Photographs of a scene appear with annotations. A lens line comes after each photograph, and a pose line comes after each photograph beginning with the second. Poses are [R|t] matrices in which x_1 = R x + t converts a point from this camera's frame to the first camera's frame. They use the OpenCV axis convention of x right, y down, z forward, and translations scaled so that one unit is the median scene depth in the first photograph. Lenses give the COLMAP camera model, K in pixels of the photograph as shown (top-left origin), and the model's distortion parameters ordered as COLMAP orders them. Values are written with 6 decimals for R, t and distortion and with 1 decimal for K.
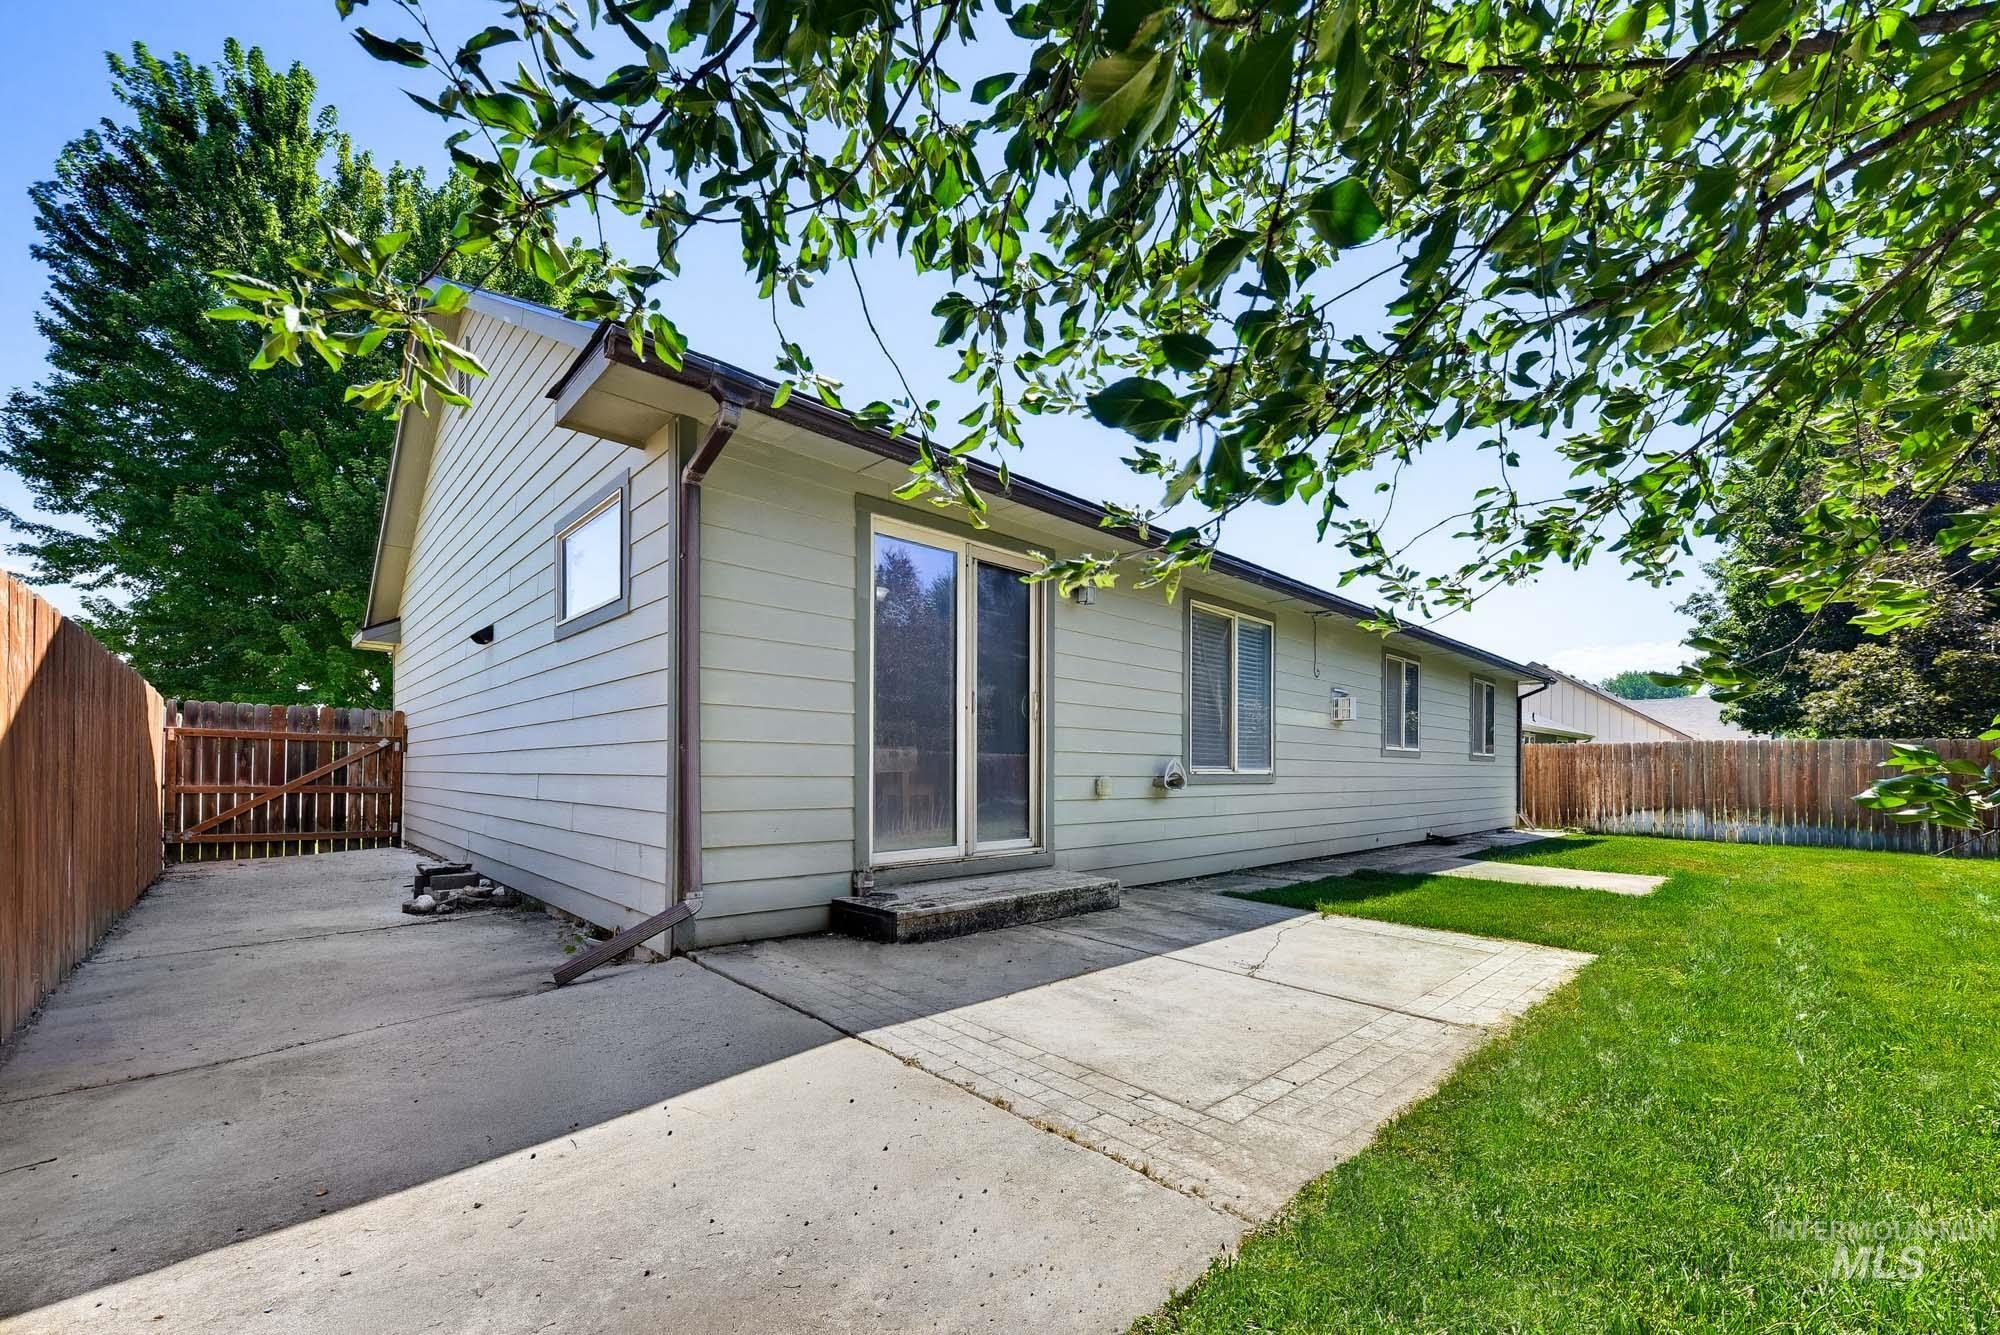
lens RADIAL K [[801.2, 0, 986.6], [0, 801.2, 778.0], [0, 0, 1]] dist [0.001523, 0.000155]
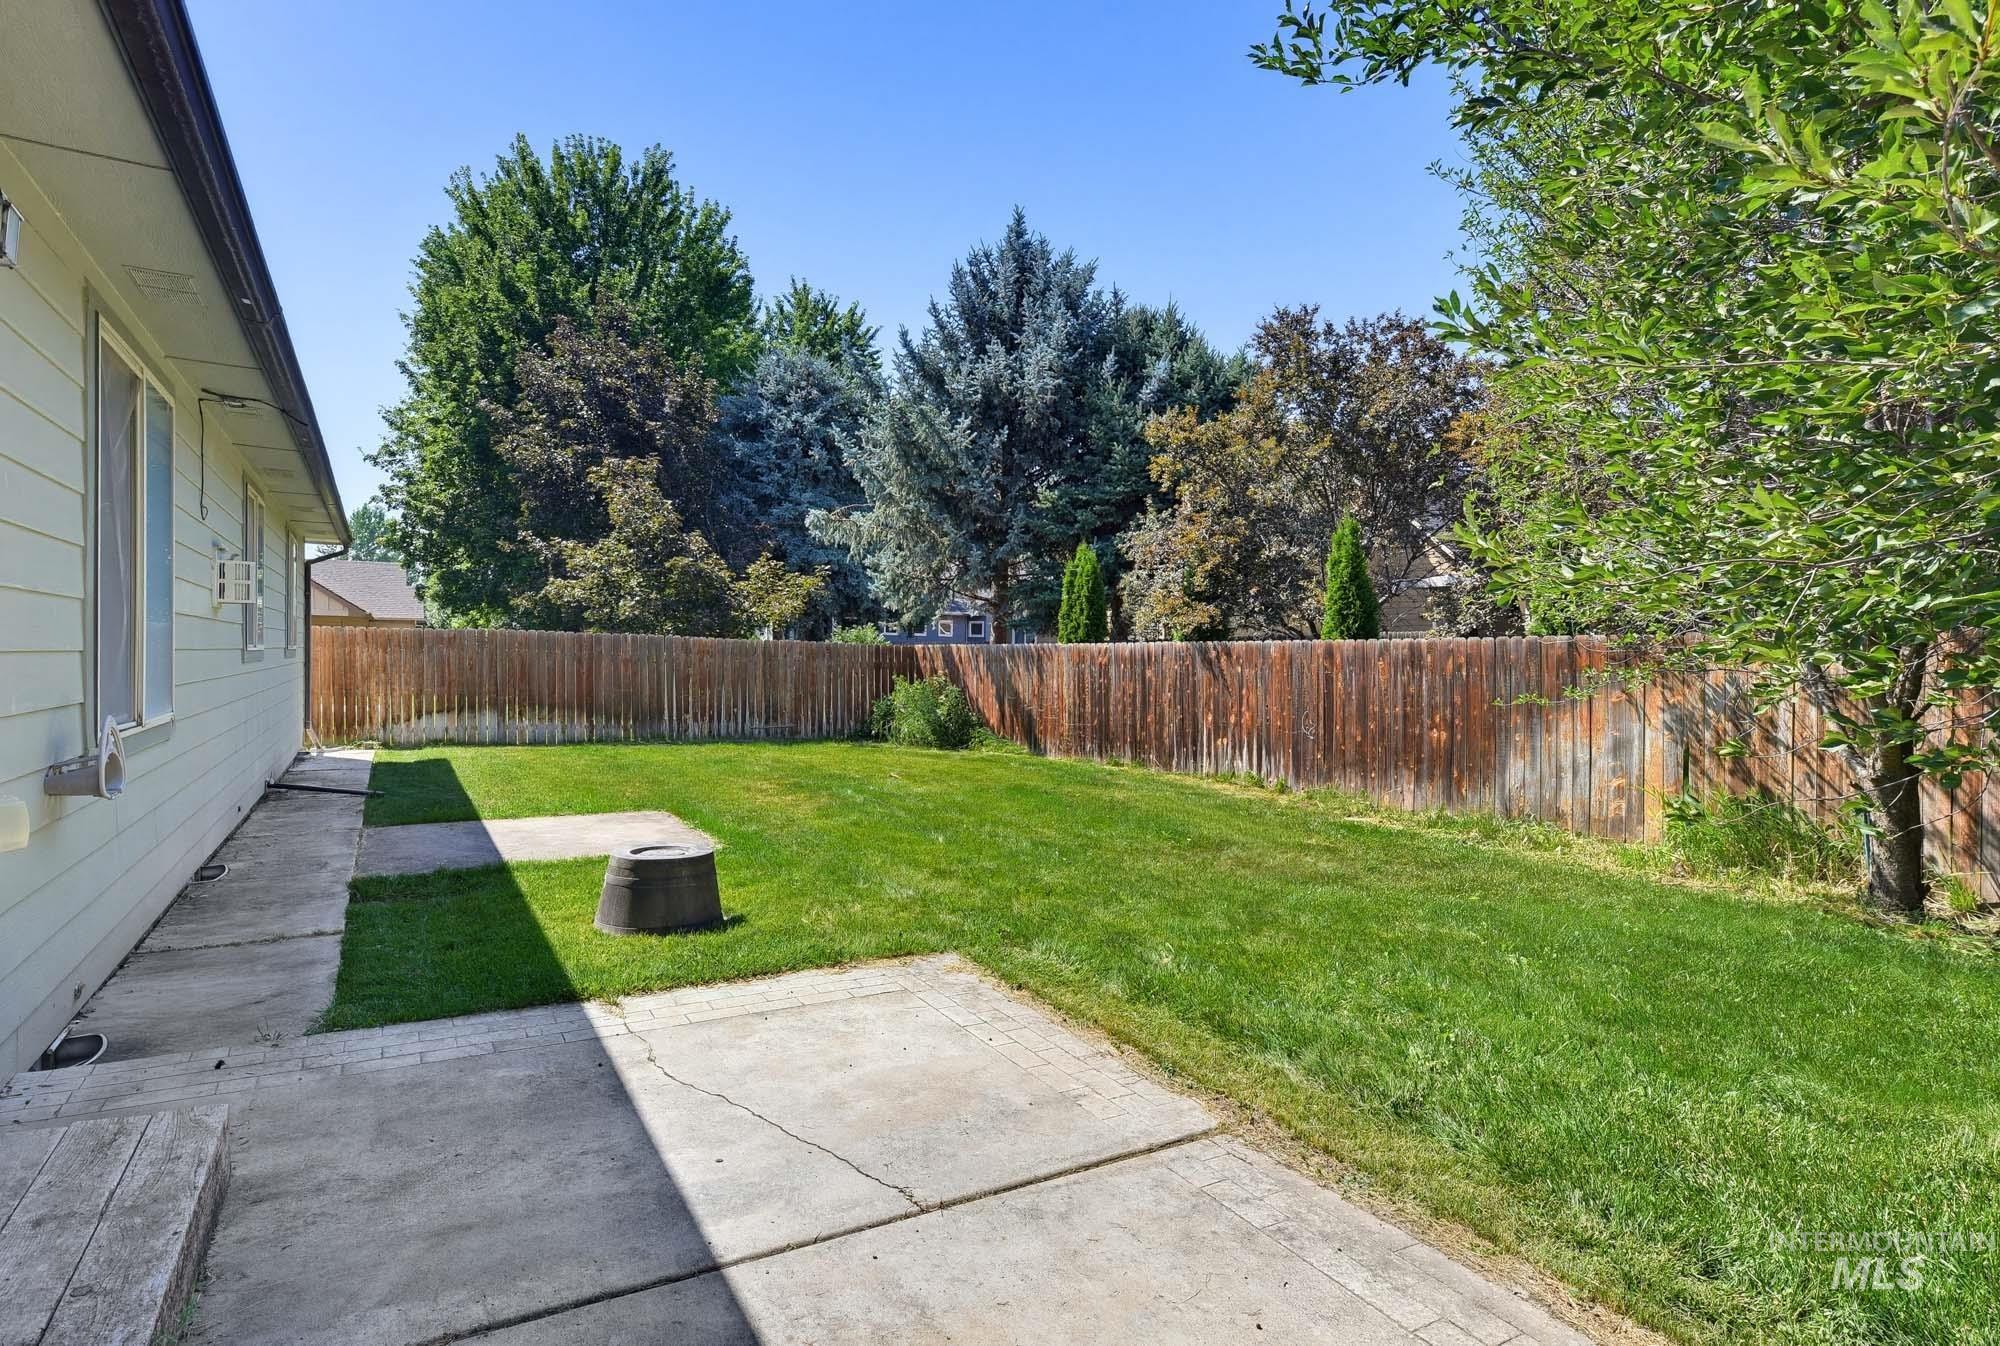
lens RADIAL K [[1028.4, 0, 1000.0], [0, 1028.4, 673.0], [0, 0, 1]] dist [-0.000359, -0.000009]
pose [[0.218643, -0.022807, 0.975538, -0.134066], [-0.003490, 0.999702, 0.024154, -0.048837], [-0.975799, -0.008686, 0.218498, 0.385122]]
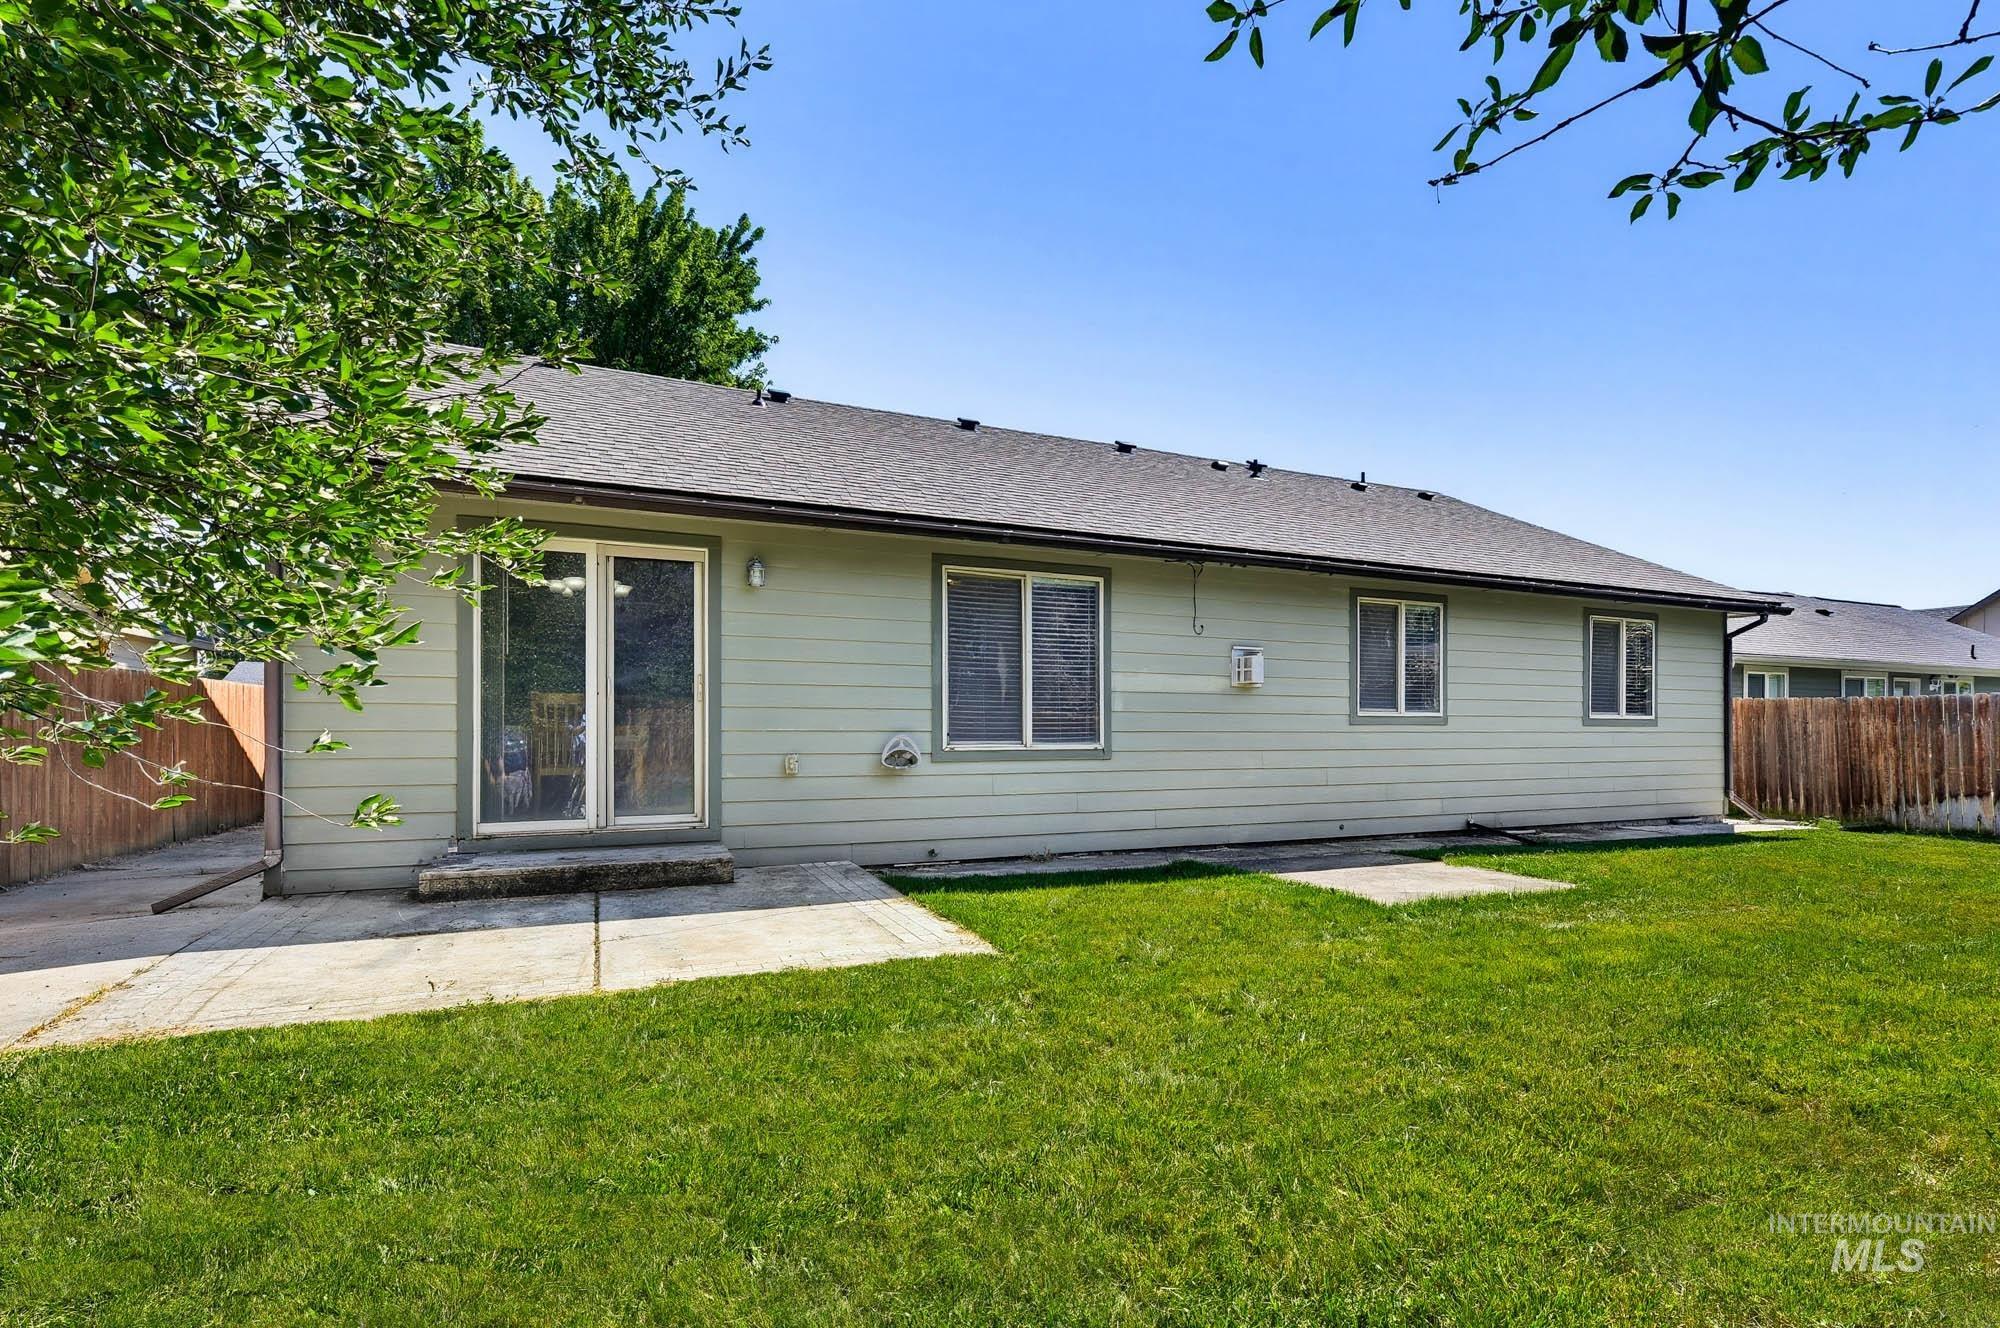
lens RADIAL K [[932.4, 0, 1008.2], [0, 932.4, 744.9], [0, 0, 1]] dist [0.004119, -0.000026]
pose [[0.941403, -0.002715, -0.337272, 0.604591], [0.003362, 0.999993, 0.001334, -0.010869], [0.337266, -0.002390, 0.941406, -0.005257]]
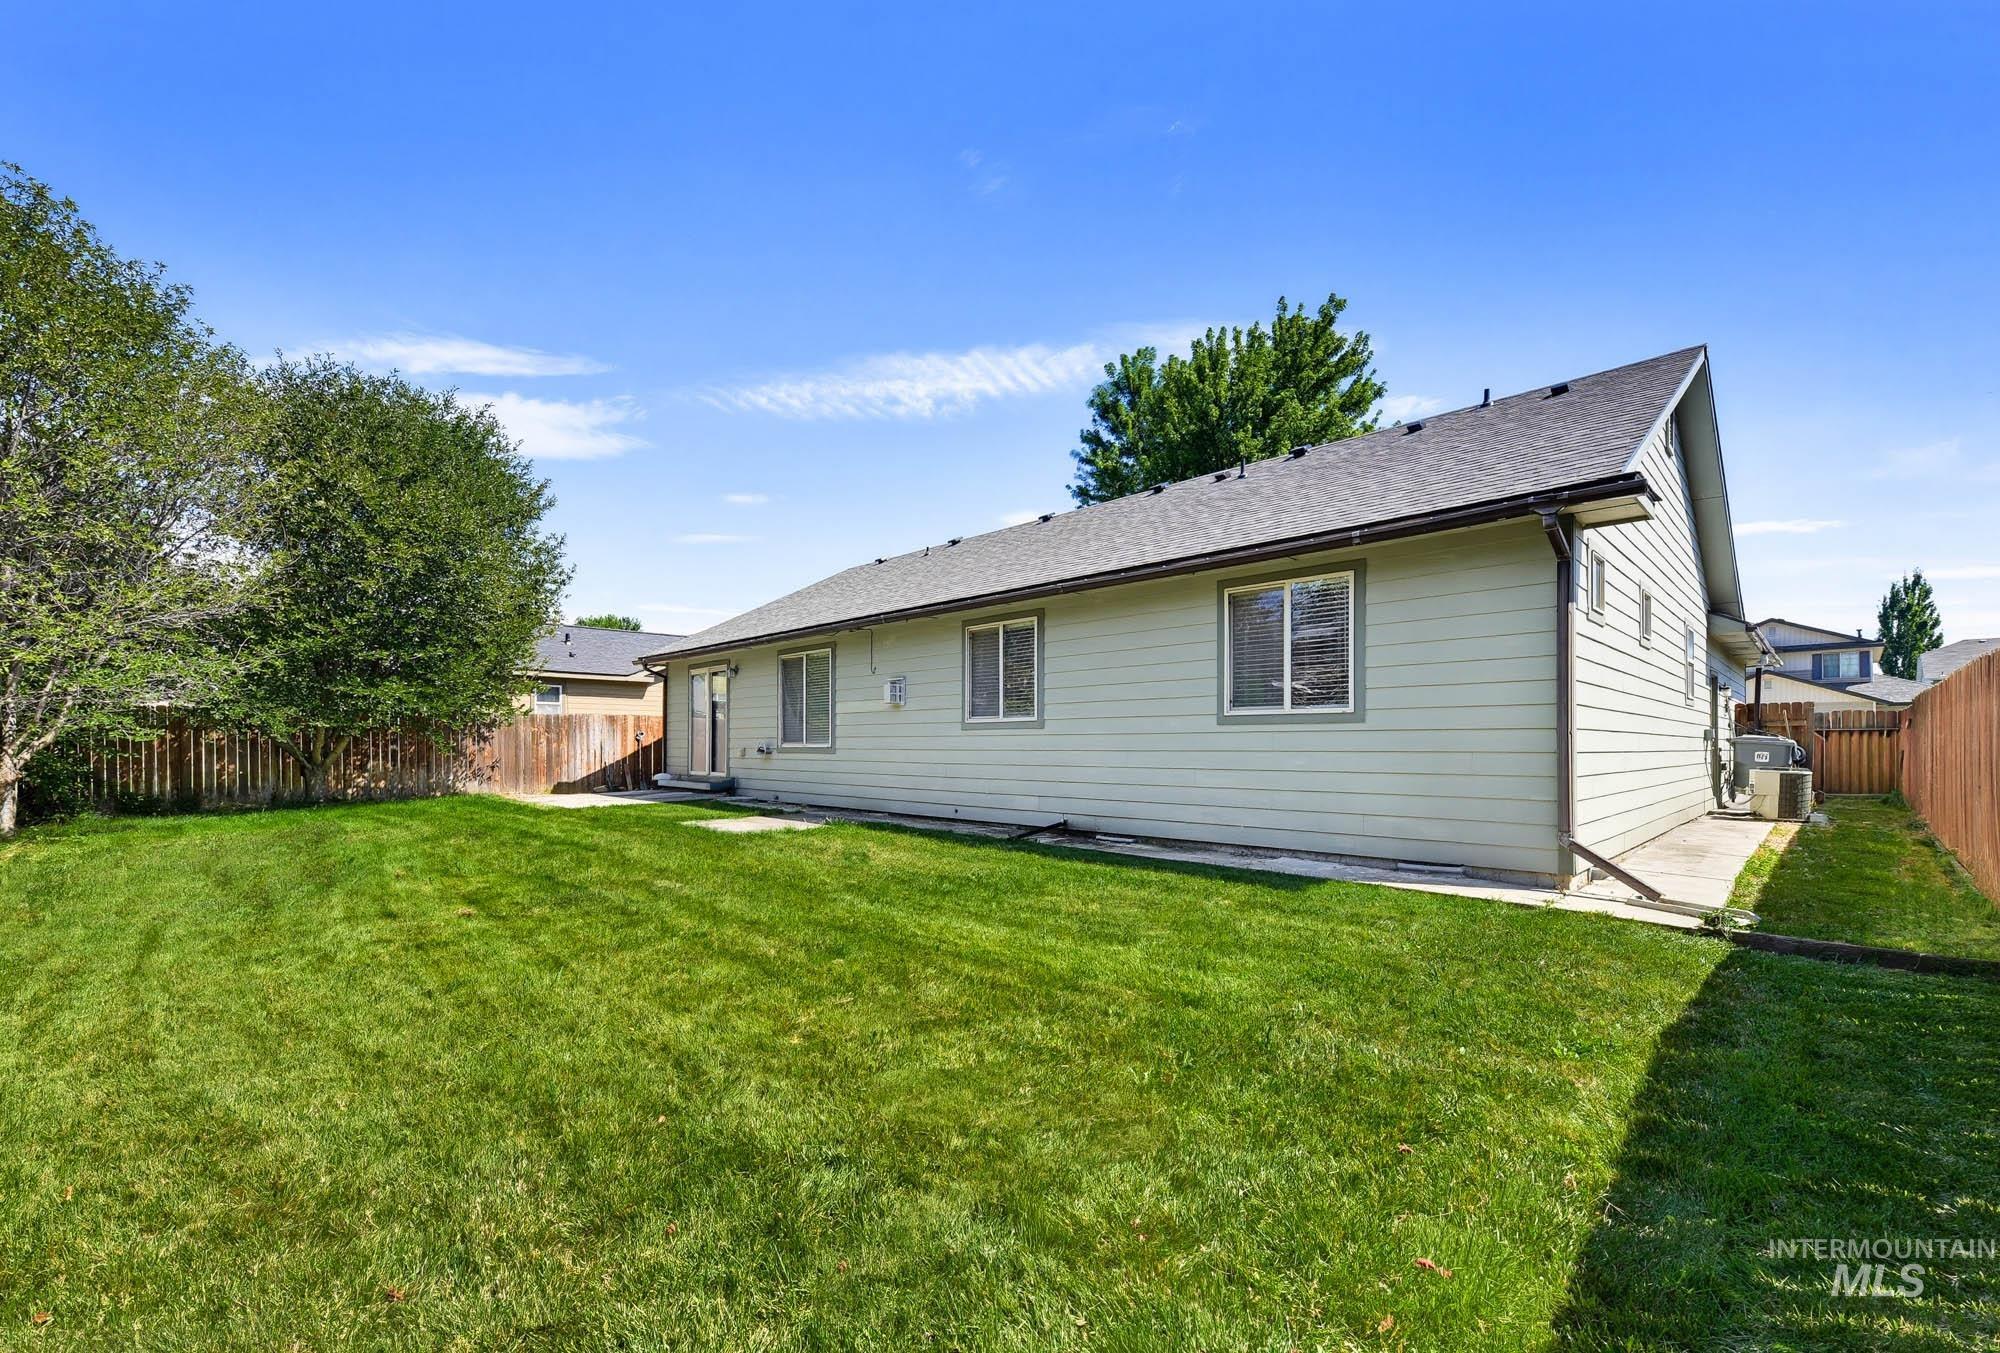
lens RADIAL K [[817.6, 0, 1002.5], [0, 817.6, 740.2], [0, 0, 1]] dist [0.000253, 0.000111]
pose [[0.020357, -0.003554, -0.999786, 1.913508], [-0.000255, 0.999994, -0.003560, -0.012382], [0.999793, 0.000328, 0.020356, 1.294596]]
